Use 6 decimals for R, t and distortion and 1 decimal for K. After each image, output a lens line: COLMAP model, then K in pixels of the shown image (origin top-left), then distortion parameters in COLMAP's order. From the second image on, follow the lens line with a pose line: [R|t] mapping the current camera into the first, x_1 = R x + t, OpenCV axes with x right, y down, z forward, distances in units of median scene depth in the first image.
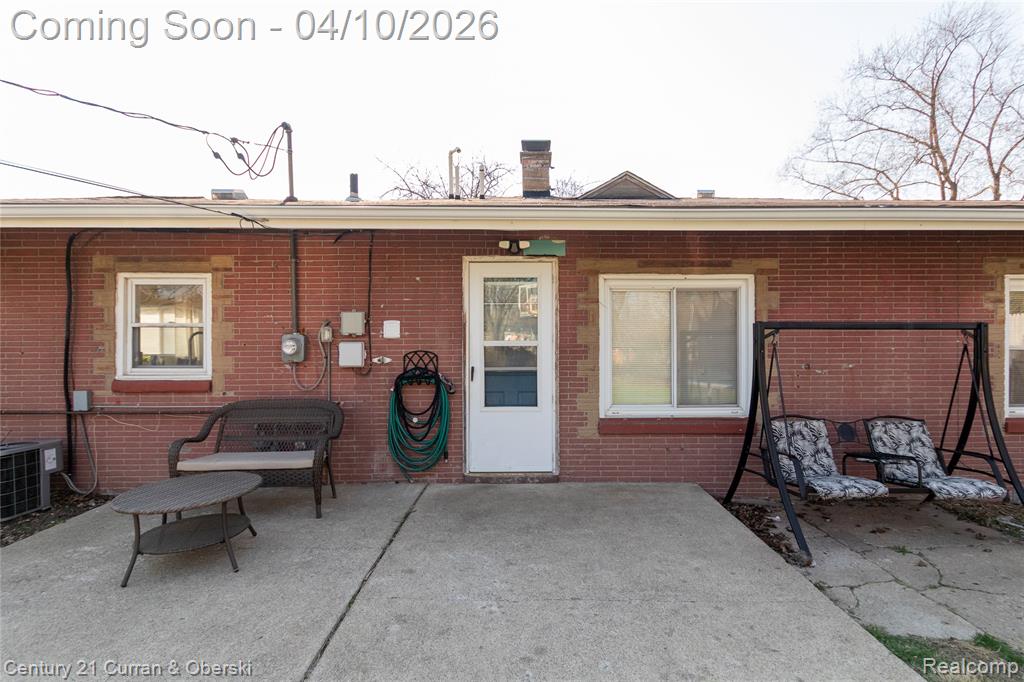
lens RADIAL K [[518.2, 0, 516.3], [0, 518.2, 350.0], [0, 0, 1]] dist [0.001884, 0.000850]
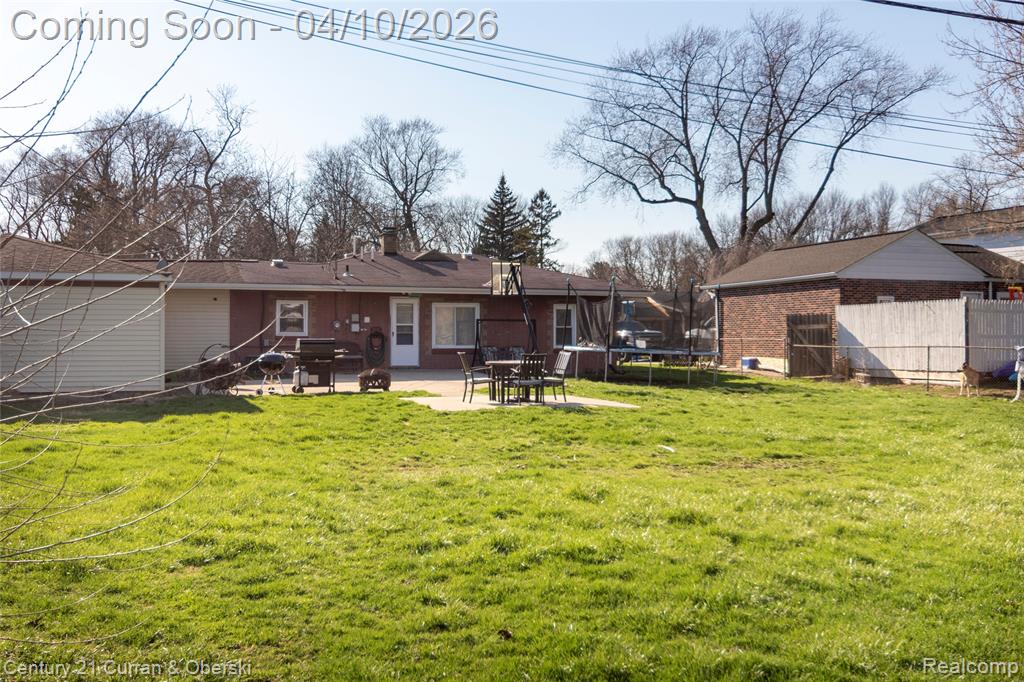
lens RADIAL K [[975.2, 0, 512.0], [0, 975.2, 341.0], [0, 0, 1]] dist [0.006477, 0.001874]
pose [[0.935249, -0.001024, 0.353988, -1.485928], [0.002201, 0.999993, -0.002923, 0.104539], [-0.353983, 0.003513, 0.935245, -4.720641]]
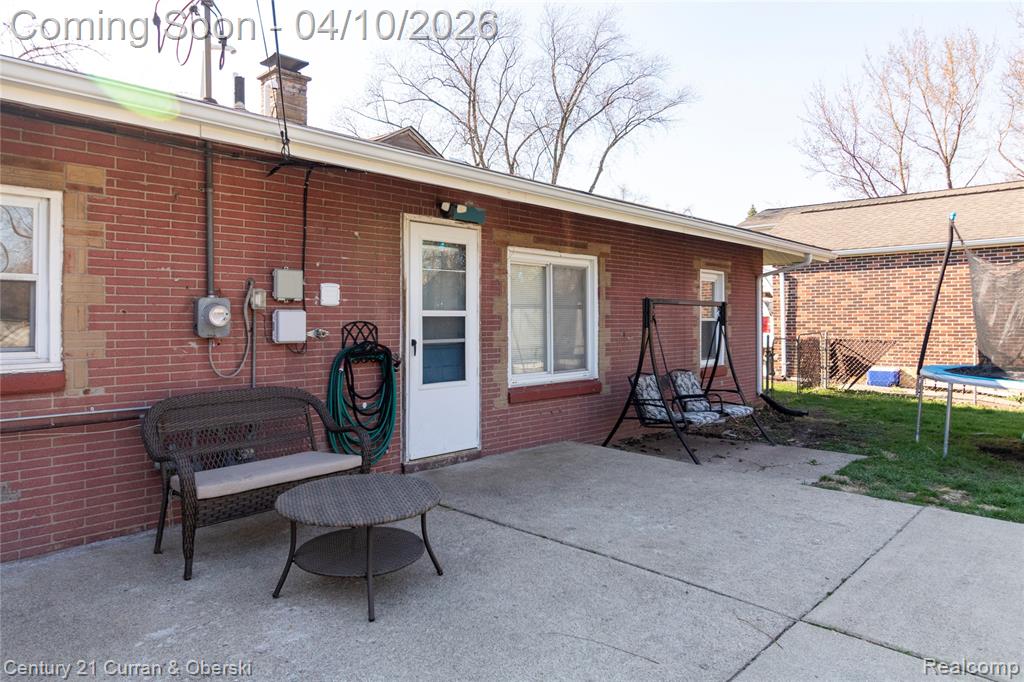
lens RADIAL K [[678.6, 0, 515.0], [0, 678.6, 314.2], [0, 0, 1]] dist [0.004457, 0.001240]
pose [[0.682883, 0.007715, 0.730487, -0.804777], [0.006771, 0.999834, -0.016888, 0.009920], [-0.730496, 0.016479, 0.682718, 0.085756]]
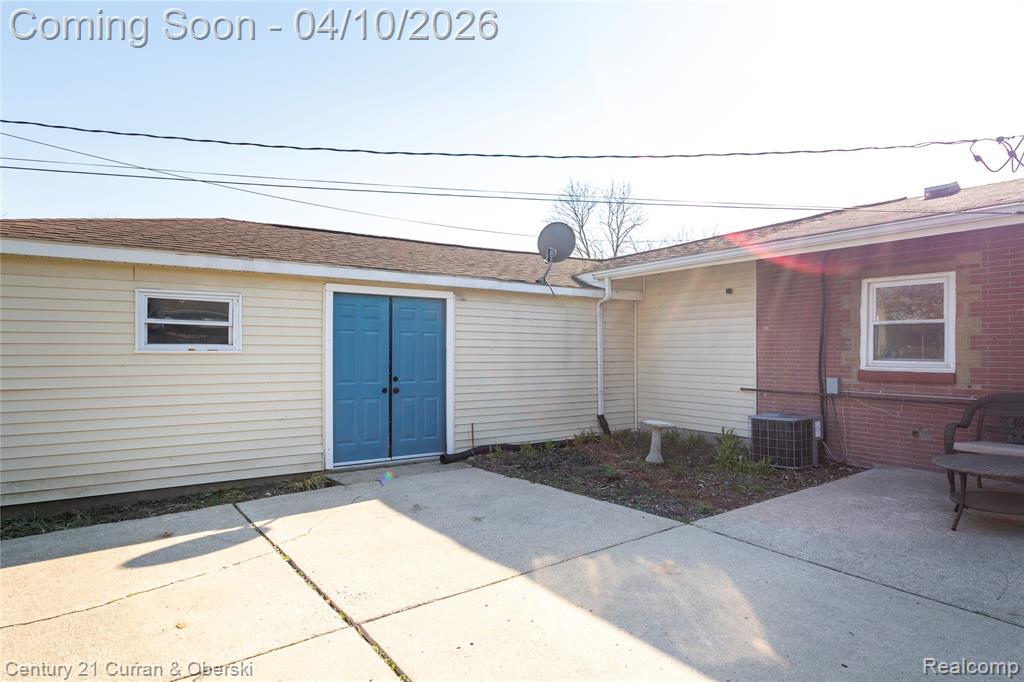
lens RADIAL K [[573.8, 0, 505.8], [0, 573.8, 351.0], [0, 0, 1]] dist [-0.014134, -0.001335]
pose [[0.543123, 0.004585, -0.839641, -0.117399], [-0.006664, 0.999977, 0.001150, 0.018488], [0.839627, 0.004971, 0.543141, -0.384890]]
